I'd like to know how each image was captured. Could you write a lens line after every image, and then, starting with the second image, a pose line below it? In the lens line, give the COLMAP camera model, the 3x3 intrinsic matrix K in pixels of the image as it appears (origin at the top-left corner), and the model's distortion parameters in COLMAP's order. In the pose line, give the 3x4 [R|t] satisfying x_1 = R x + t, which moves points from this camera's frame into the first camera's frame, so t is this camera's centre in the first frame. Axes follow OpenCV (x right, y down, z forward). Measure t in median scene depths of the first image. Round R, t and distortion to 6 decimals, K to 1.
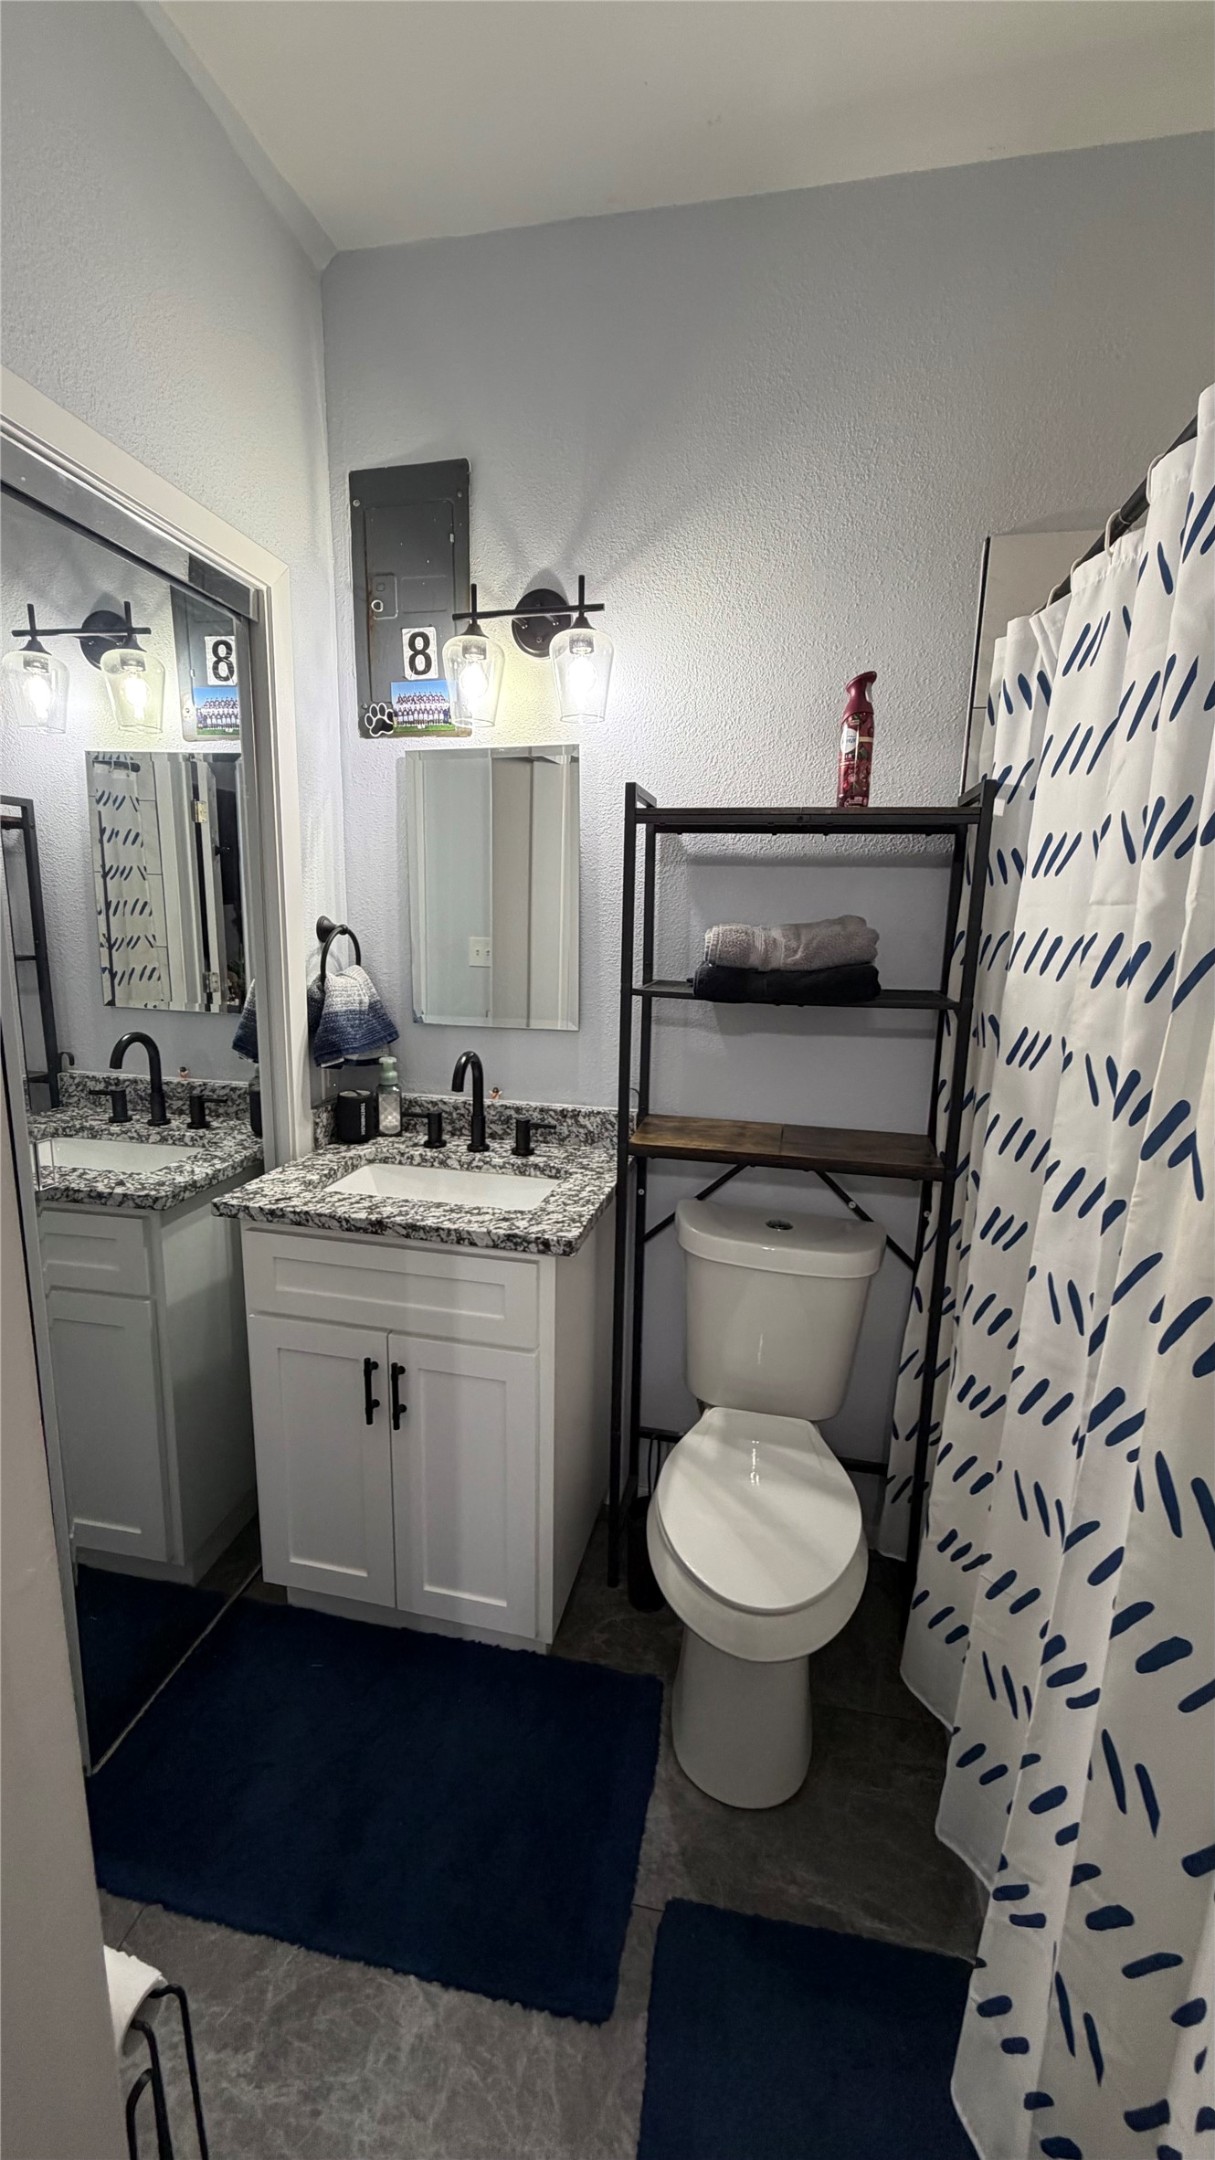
lens RADIAL K [[862.4, 0, 605.2], [0, 862.4, 1082.6], [0, 0, 1]] dist [0.001852, -0.000033]
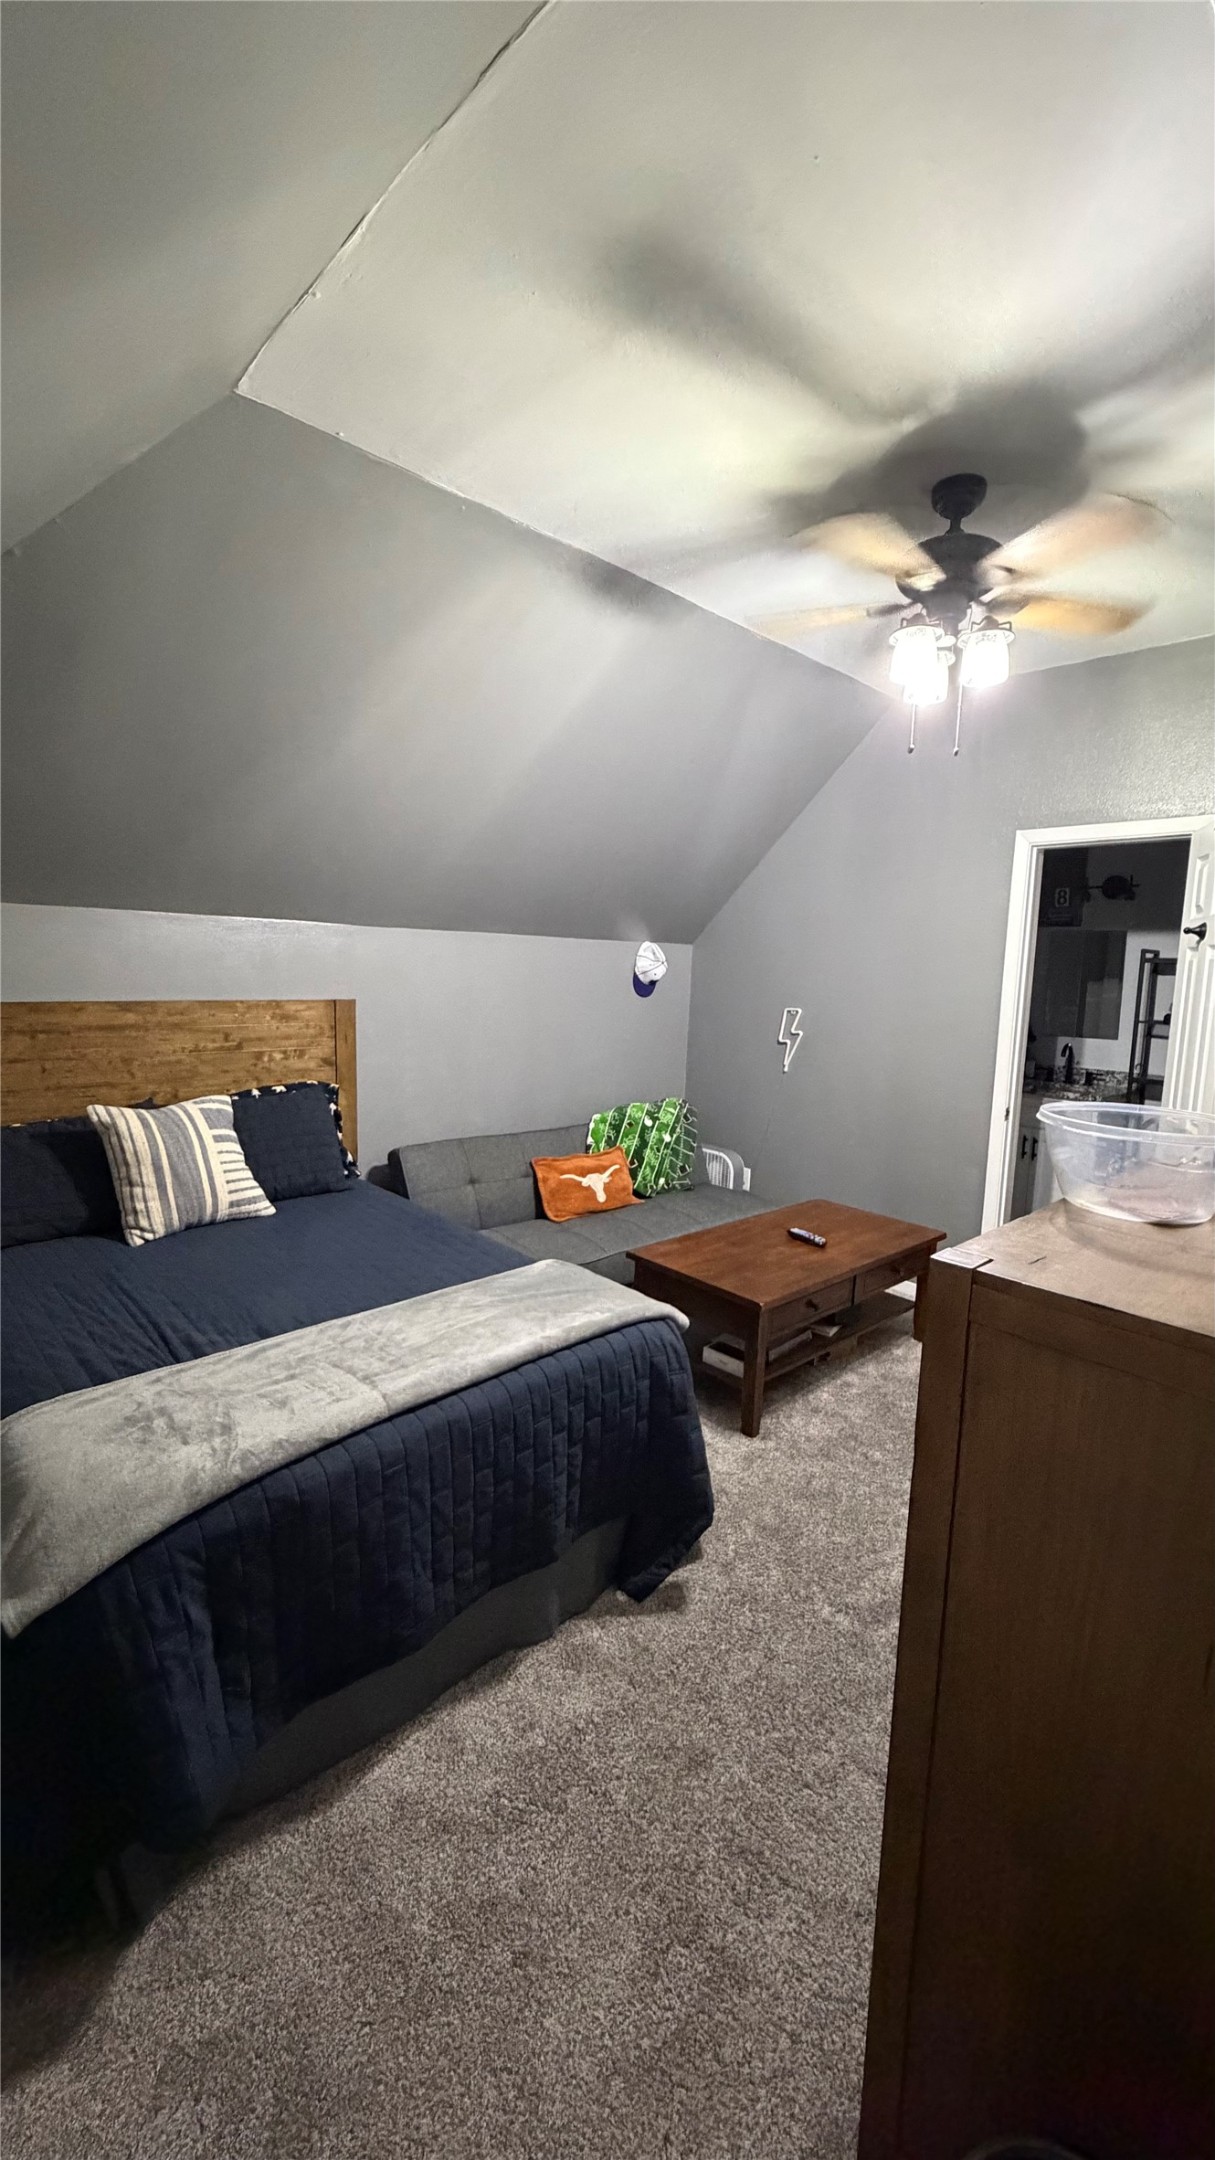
lens RADIAL K [[862.4, 0, 610.5], [0, 862.4, 1080.5], [0, 0, 1]] dist [0.001852, -0.000033]
pose [[0.817331, 0.074867, -0.571283, 0.245521], [-0.127882, 0.990363, -0.053174, 0.450134], [0.561797, 0.116518, 0.819029, -2.240255]]
